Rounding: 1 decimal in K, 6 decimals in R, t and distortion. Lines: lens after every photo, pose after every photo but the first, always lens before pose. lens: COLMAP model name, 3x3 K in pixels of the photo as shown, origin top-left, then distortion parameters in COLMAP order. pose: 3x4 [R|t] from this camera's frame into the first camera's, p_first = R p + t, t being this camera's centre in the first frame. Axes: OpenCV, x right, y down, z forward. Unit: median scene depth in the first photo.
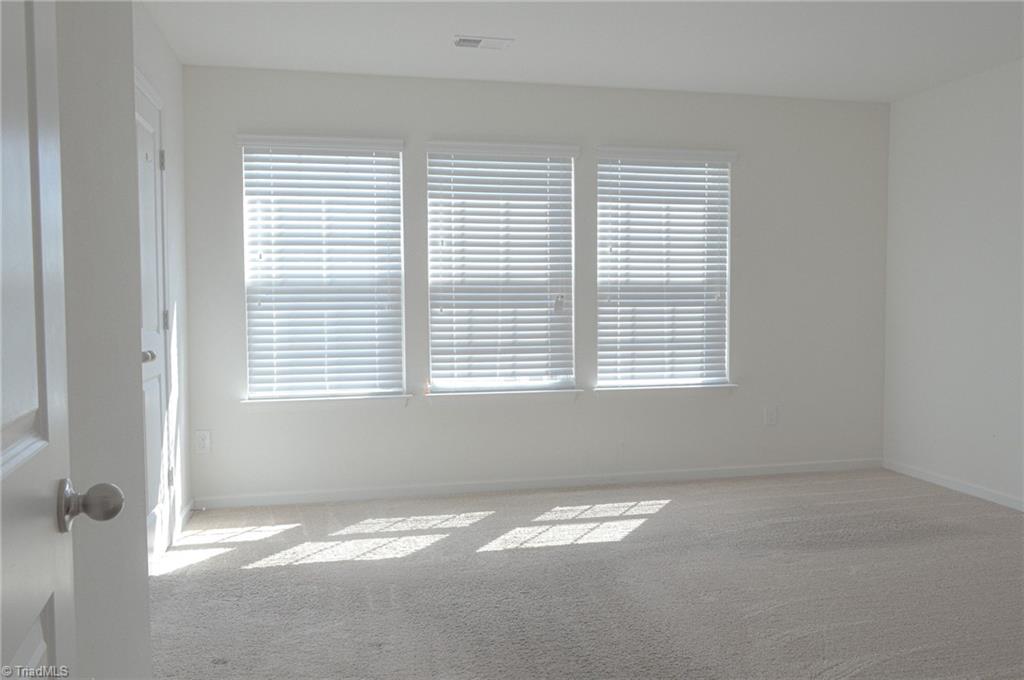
lens RADIAL K [[809.0, 0, 518.5], [0, 809.0, 338.4], [0, 0, 1]] dist [-0.006293, 0.012526]
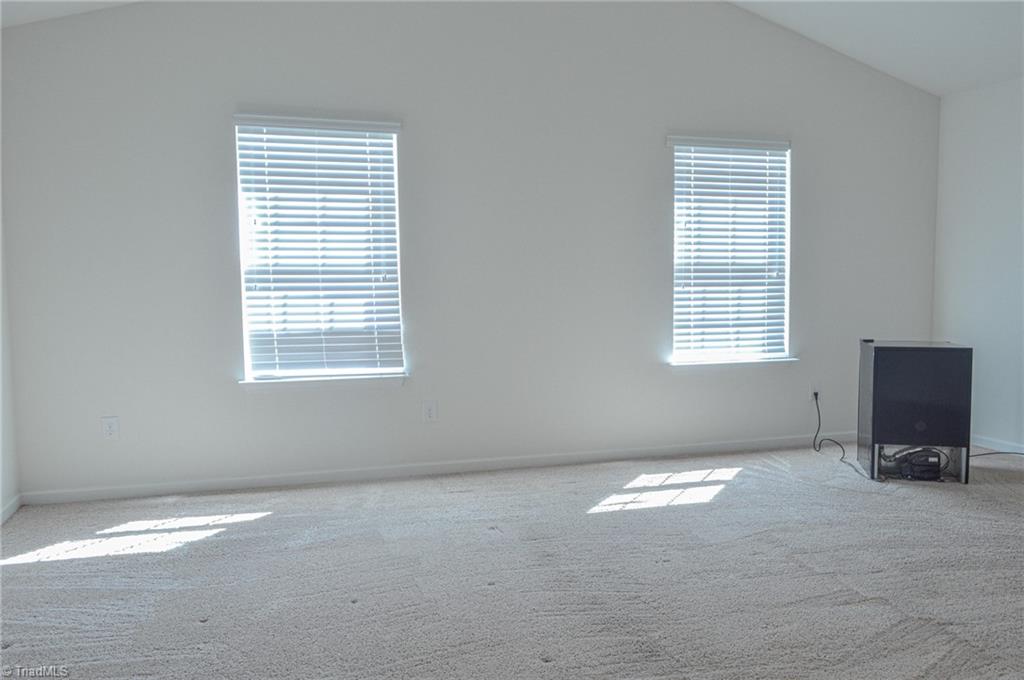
lens RADIAL K [[809.0, 0, 507.2], [0, 809.0, 343.5], [0, 0, 1]] dist [-0.006293, 0.012526]
pose [[0.997578, -0.005387, 0.069347, -0.197104], [0.003365, 0.999567, 0.029237, 0.003475], [-0.069474, -0.028933, 0.997164, -0.044497]]
